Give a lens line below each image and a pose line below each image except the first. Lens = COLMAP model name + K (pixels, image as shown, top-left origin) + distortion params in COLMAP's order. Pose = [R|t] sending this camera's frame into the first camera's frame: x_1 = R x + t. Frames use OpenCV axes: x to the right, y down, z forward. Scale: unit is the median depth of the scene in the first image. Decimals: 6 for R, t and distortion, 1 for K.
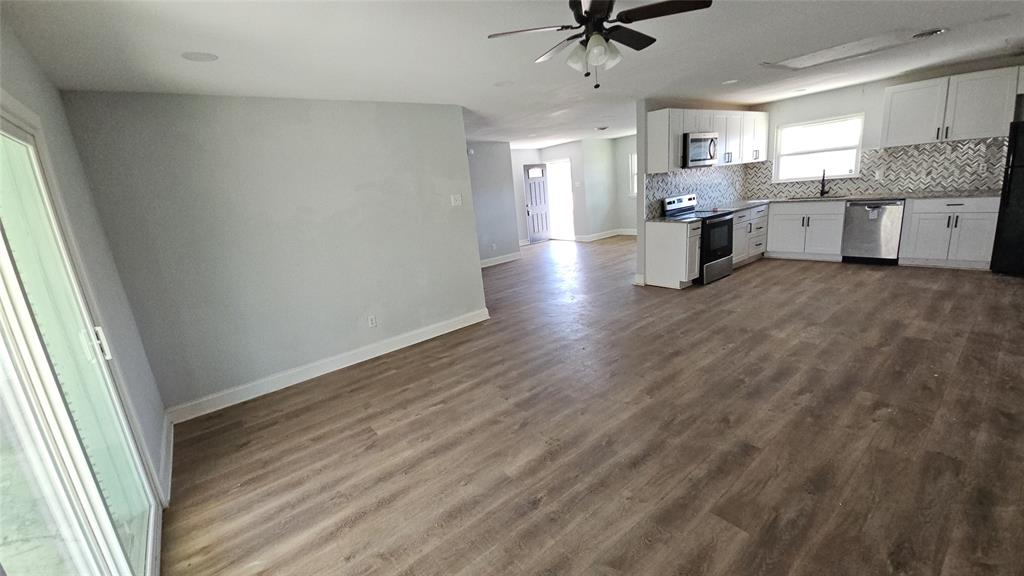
lens RADIAL K [[413.2, 0, 519.2], [0, 413.2, 290.3], [0, 0, 1]] dist [0.008338, -0.005581]
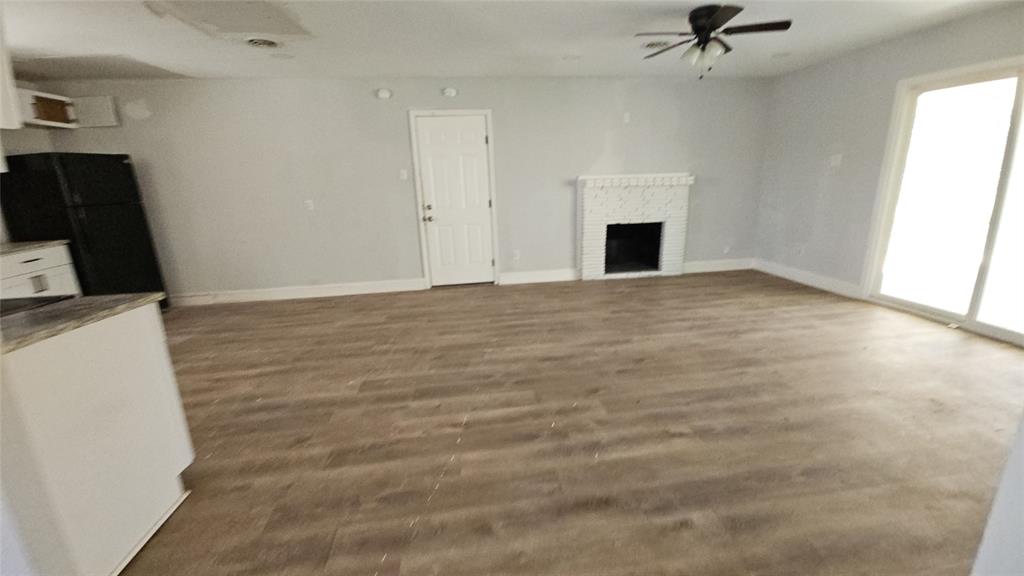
lens RADIAL K [[413.2, 0, 517.9], [0, 413.2, 291.9], [0, 0, 1]] dist [0.008338, -0.005581]
pose [[-0.848712, -0.009460, 0.528771, -0.016394], [0.241149, 0.882924, 0.402855, -0.234286], [-0.470676, 0.469420, -0.747067, 1.119537]]
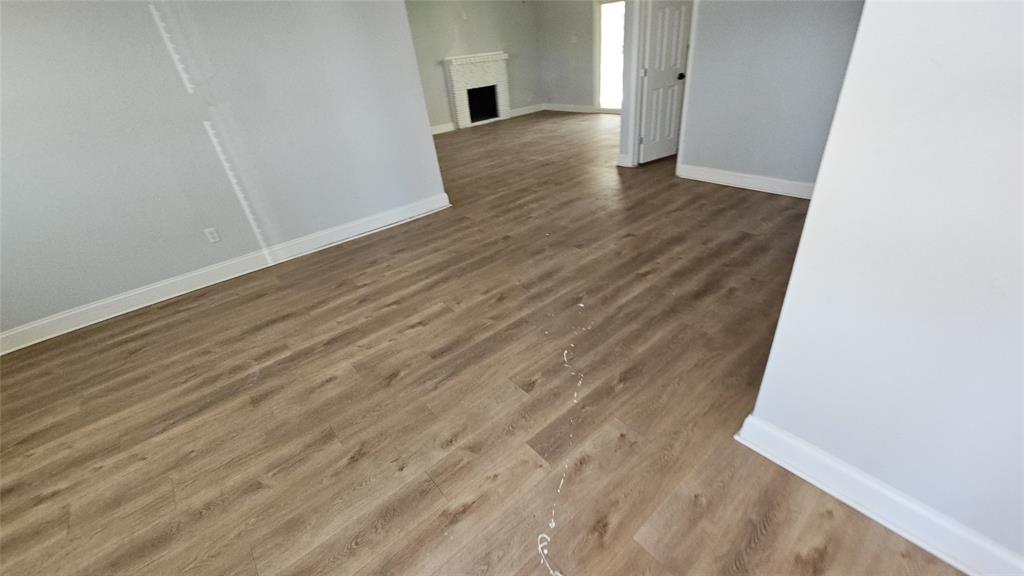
lens RADIAL K [[413.2, 0, 514.0], [0, 413.2, 292.9], [0, 0, 1]] dist [0.008338, -0.005581]
pose [[-0.981292, 0.168963, 0.092293, 0.140405], [0.184341, 0.686276, 0.703594, -0.491491], [0.055543, 0.707444, -0.704584, 1.934538]]
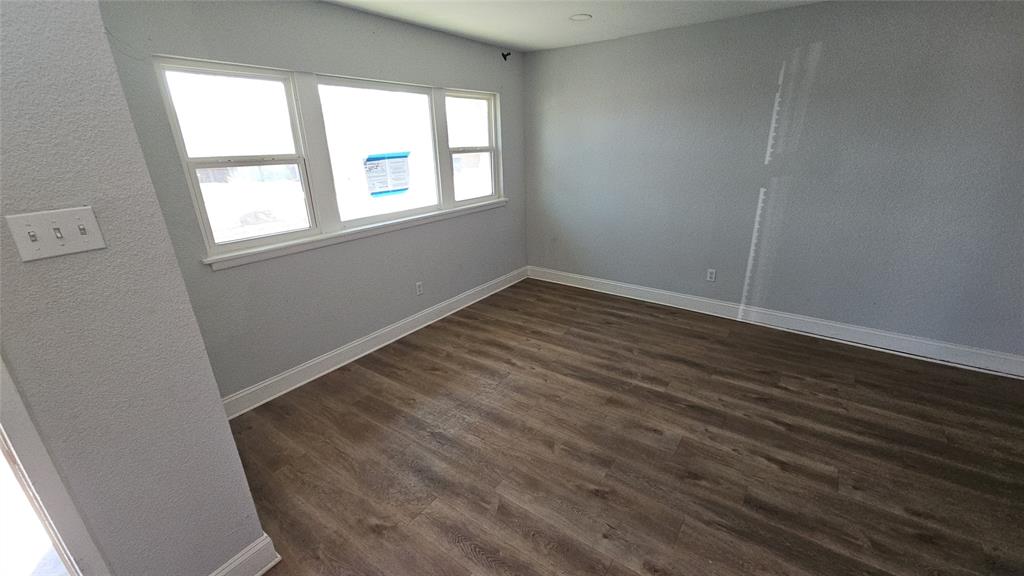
lens RADIAL K [[413.2, 0, 520.3], [0, 413.2, 289.0], [0, 0, 1]] dist [0.008338, -0.005581]
pose [[-0.261700, -0.228577, 0.937692, 0.024426], [0.285594, 0.909702, 0.301460, -0.488240], [-0.921927, 0.346692, -0.172789, 1.847149]]
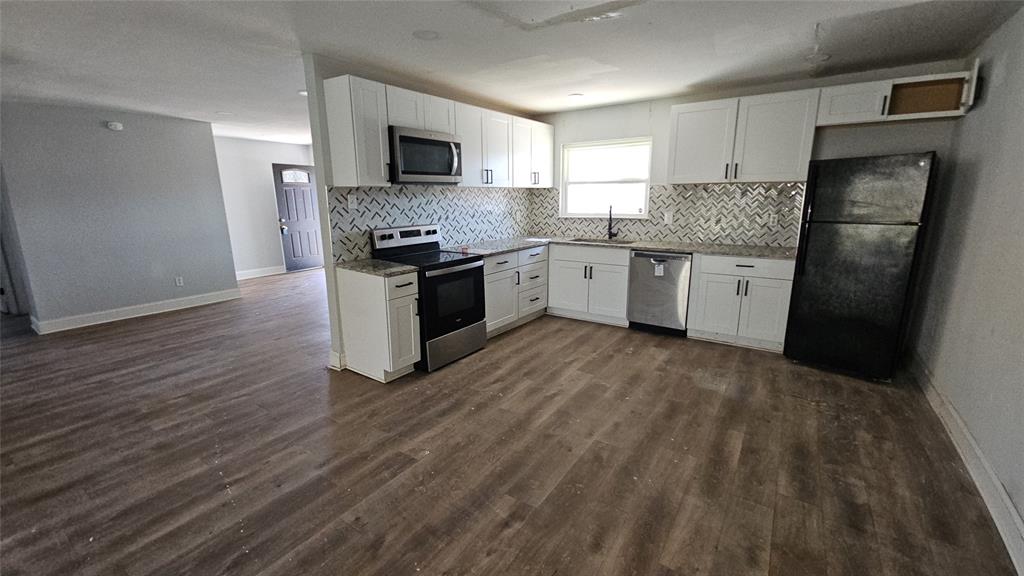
lens RADIAL K [[413.2, 0, 517.9], [0, 413.2, 291.3], [0, 0, 1]] dist [0.008338, -0.005581]
pose [[0.952861, 0.021696, 0.302631, 0.415408], [-0.011367, 0.999293, -0.035851, -0.124071], [-0.303195, 0.030721, 0.952433, 0.393936]]
